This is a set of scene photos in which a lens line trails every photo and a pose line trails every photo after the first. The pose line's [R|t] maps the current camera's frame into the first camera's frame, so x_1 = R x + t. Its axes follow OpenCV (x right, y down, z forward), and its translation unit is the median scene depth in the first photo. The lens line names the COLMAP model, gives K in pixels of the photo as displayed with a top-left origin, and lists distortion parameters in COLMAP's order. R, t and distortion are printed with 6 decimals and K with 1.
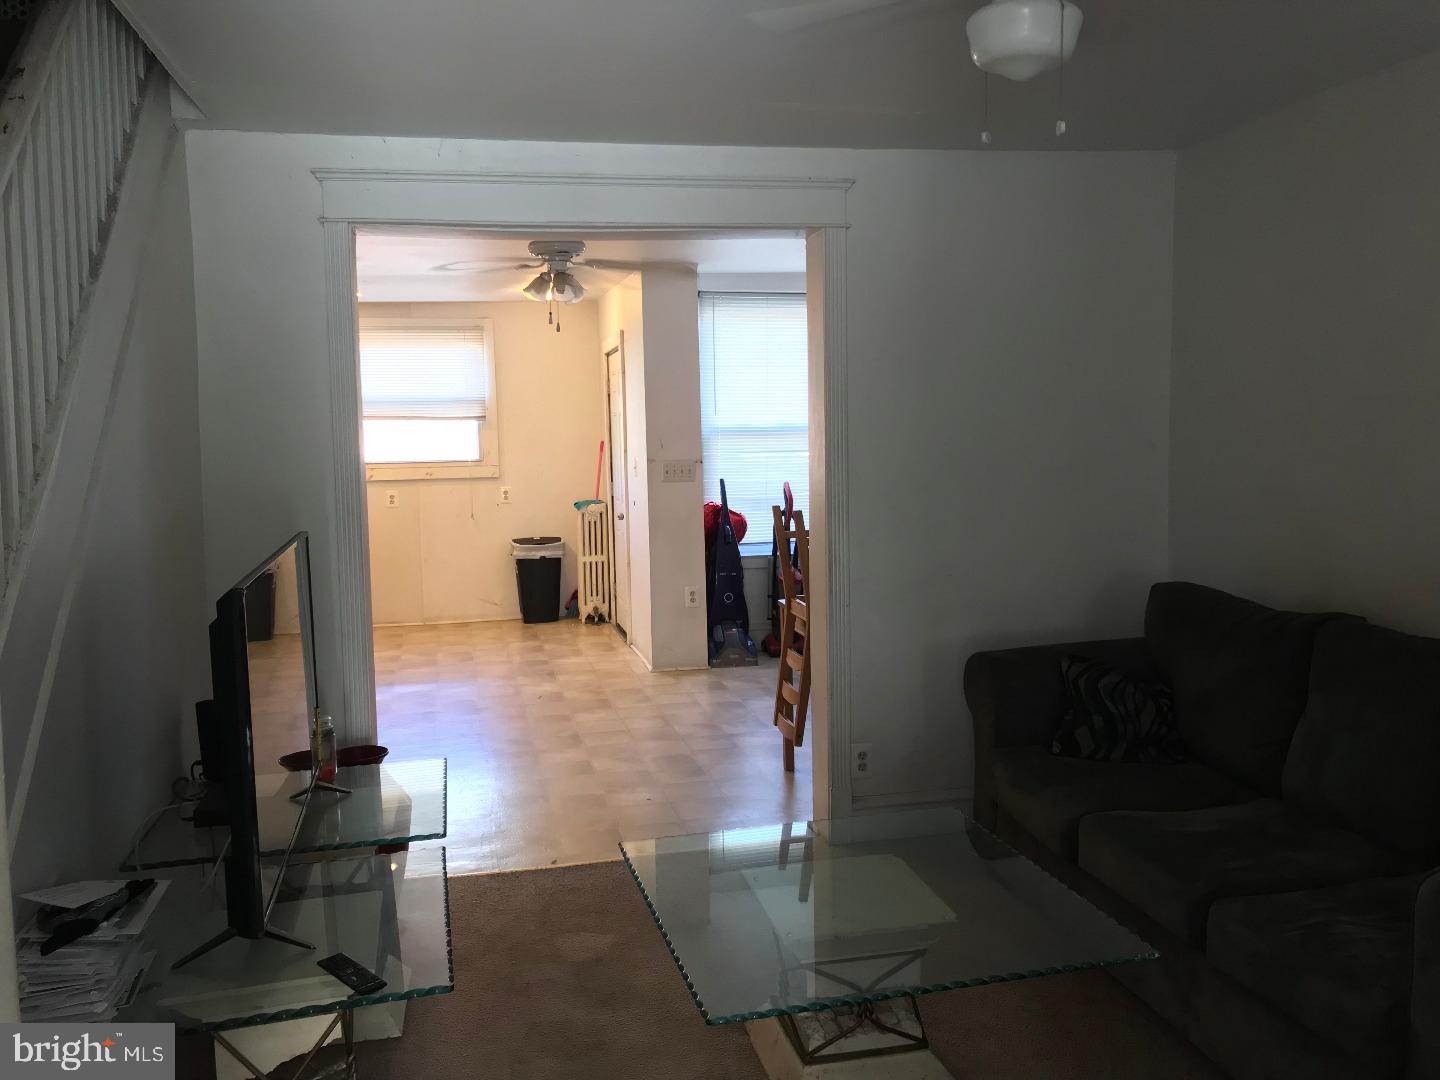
lens RADIAL K [[1171.8, 0, 720.0], [0, 1171.8, 540.0], [0, 0, 1]] dist [0.113950, -0.269257]
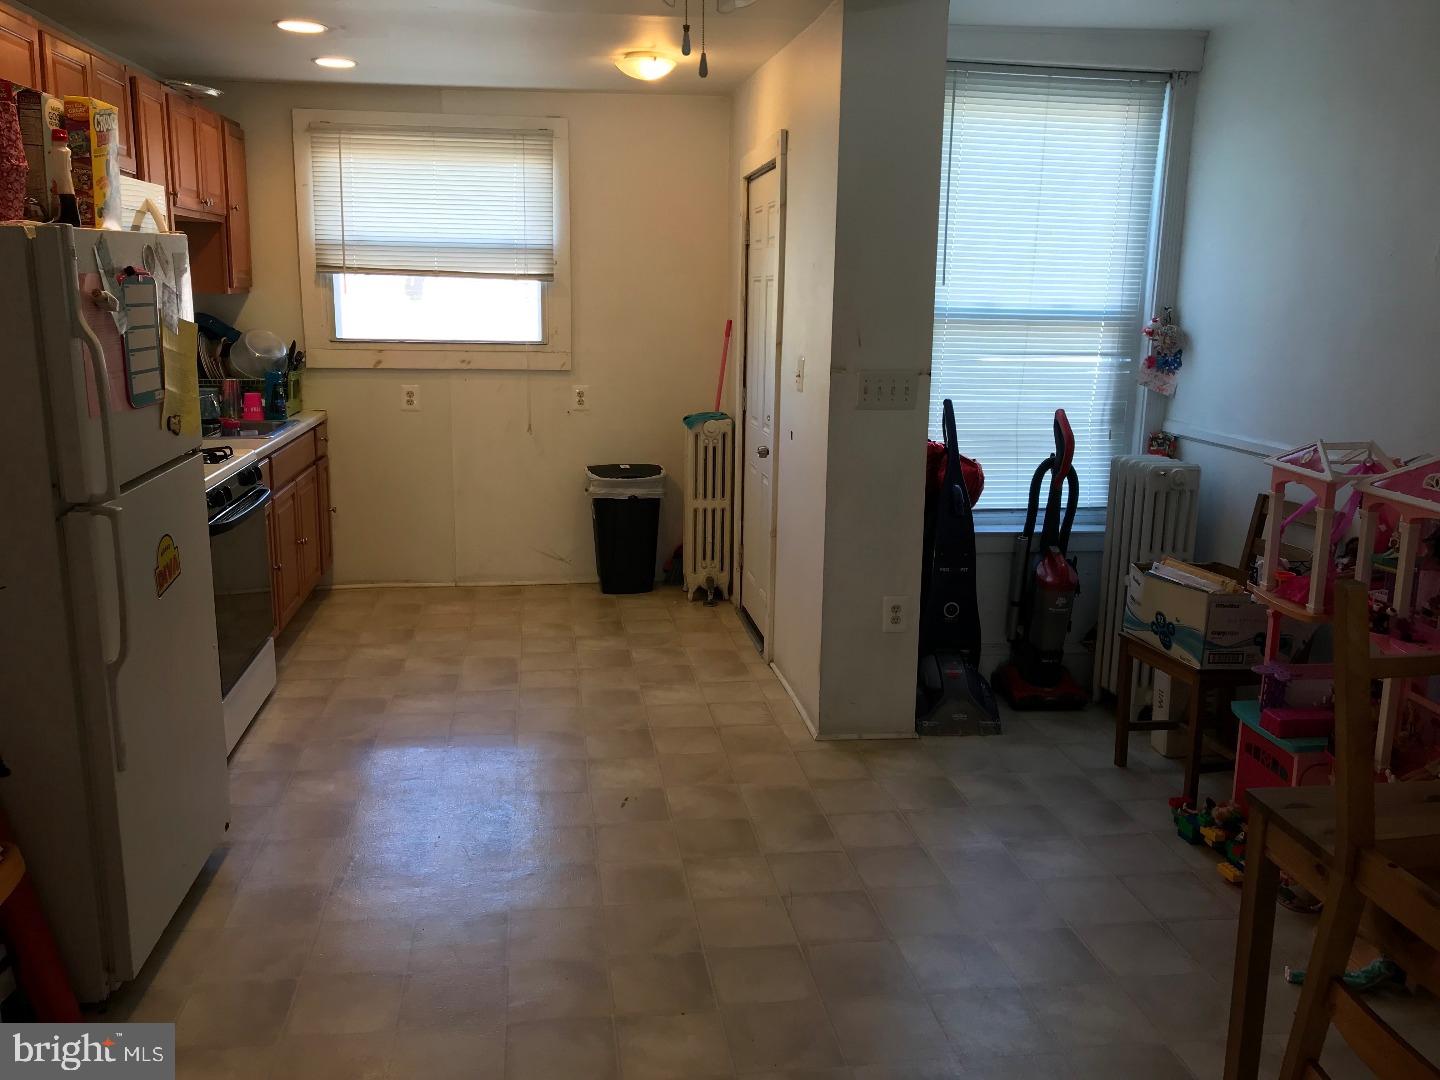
lens RADIAL K [[1171.8, 0, 720.0], [0, 1171.8, 540.0], [0, 0, 1]] dist [0.113950, -0.269257]
pose [[0.996631, 0.050228, -0.064843, -0.058749], [-0.042641, 0.992622, 0.113506, -0.038386], [0.070066, -0.110359, 0.991419, 0.351285]]
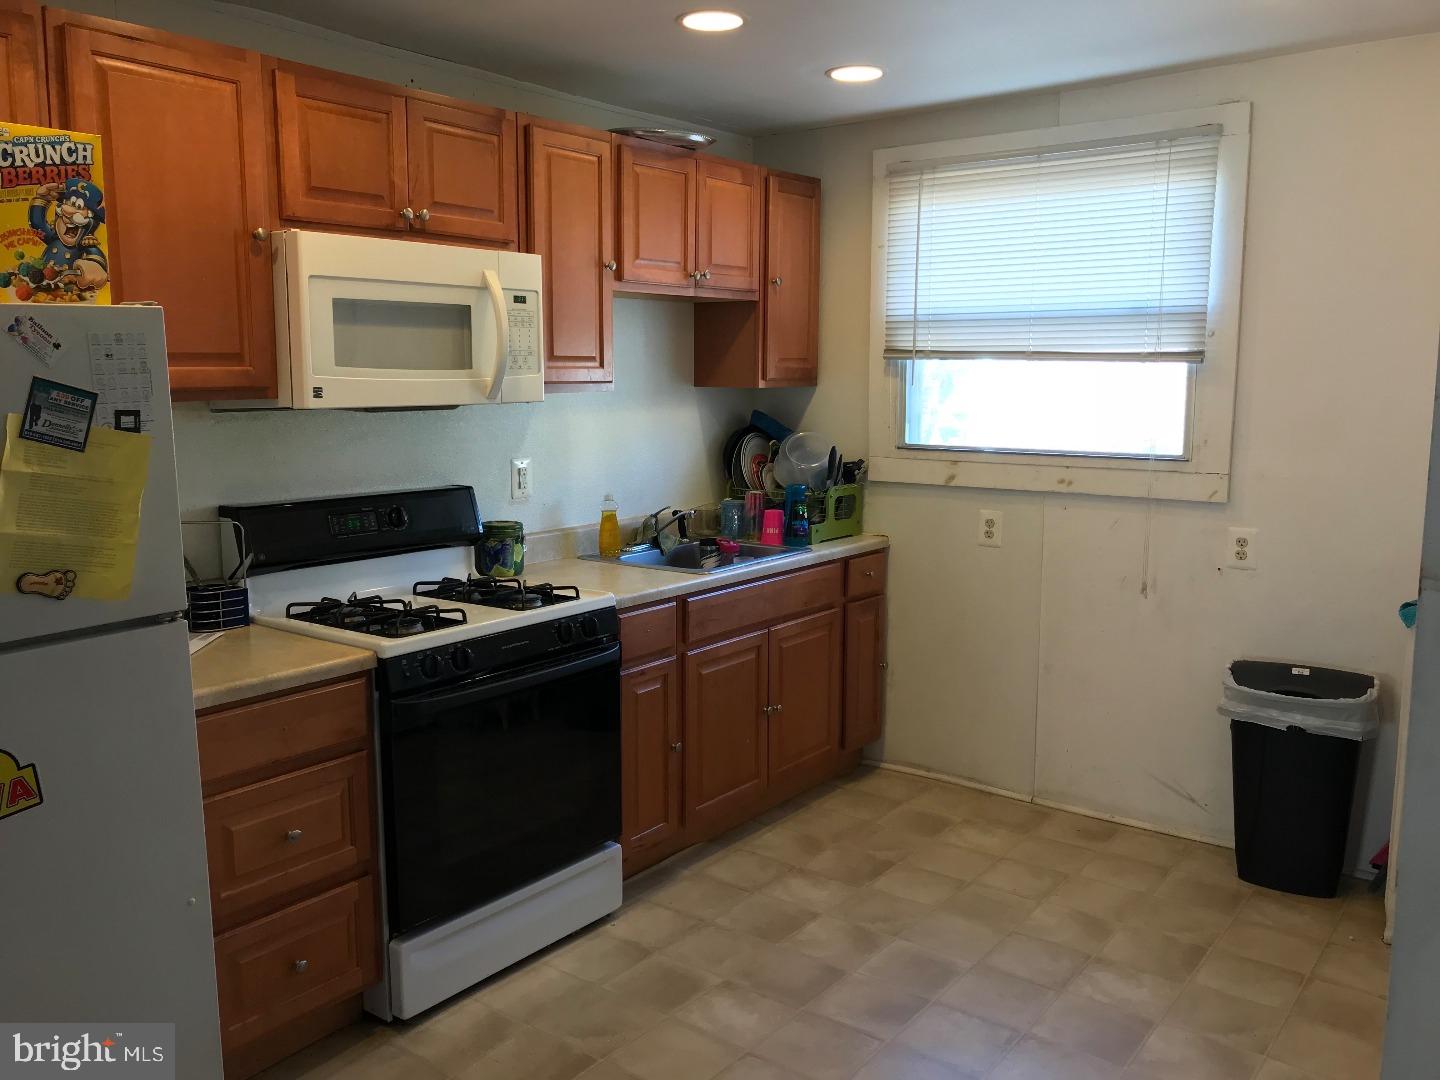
lens RADIAL K [[1187.3, 0, 720.0], [0, 1187.3, 540.0], [0, 0, 1]] dist [0.017106, 0.006757]
pose [[0.645756, 0.129212, -0.752532, 0.010388], [-0.090555, 0.991582, 0.092552, -0.064629], [0.758155, 0.008379, 0.652020, 0.613496]]
